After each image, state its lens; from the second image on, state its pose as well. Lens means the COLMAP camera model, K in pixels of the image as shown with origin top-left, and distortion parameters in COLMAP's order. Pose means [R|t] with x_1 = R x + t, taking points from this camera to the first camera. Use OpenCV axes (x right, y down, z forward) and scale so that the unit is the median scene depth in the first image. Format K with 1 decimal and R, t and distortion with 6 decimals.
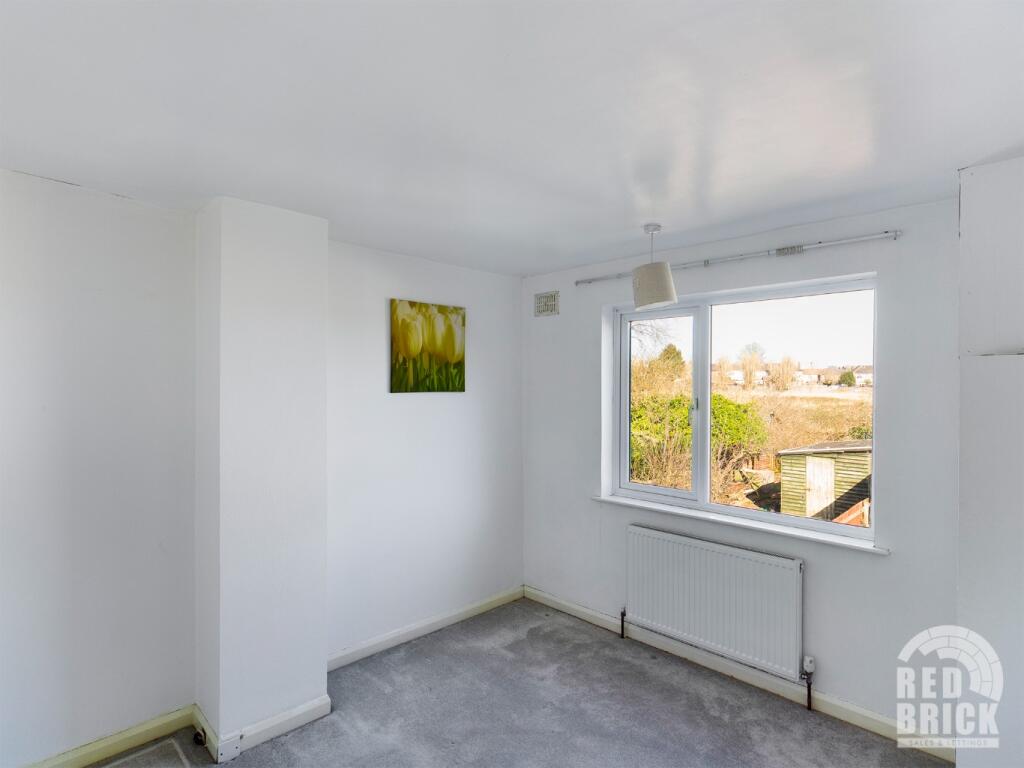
lens RADIAL K [[533.3, 0, 512.0], [0, 533.3, 384.0], [0, 0, 1]] dist [-0.000953, -0.000107]
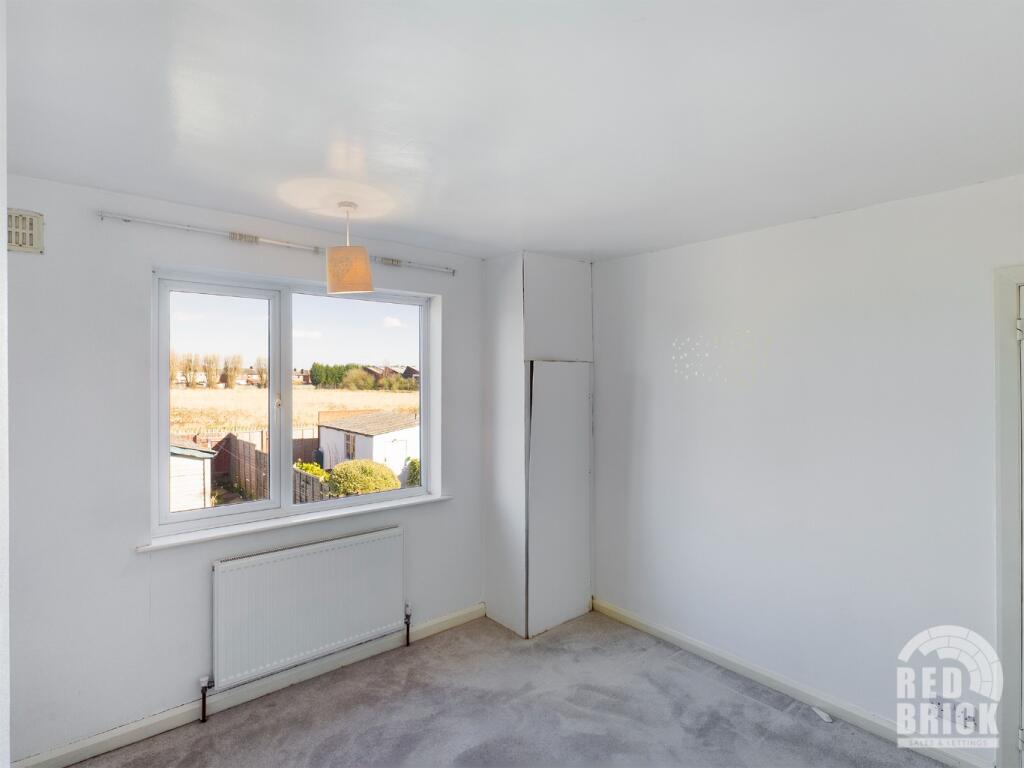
lens RADIAL K [[554.0, 0, 514.1], [0, 554.0, 377.1], [0, 0, 1]] dist [-0.000803, -0.000871]
pose [[0.070357, -0.004689, 0.997511, -0.588367], [-0.002457, 0.999985, 0.004874, -0.006758], [-0.997519, -0.002794, 0.070344, 0.579445]]
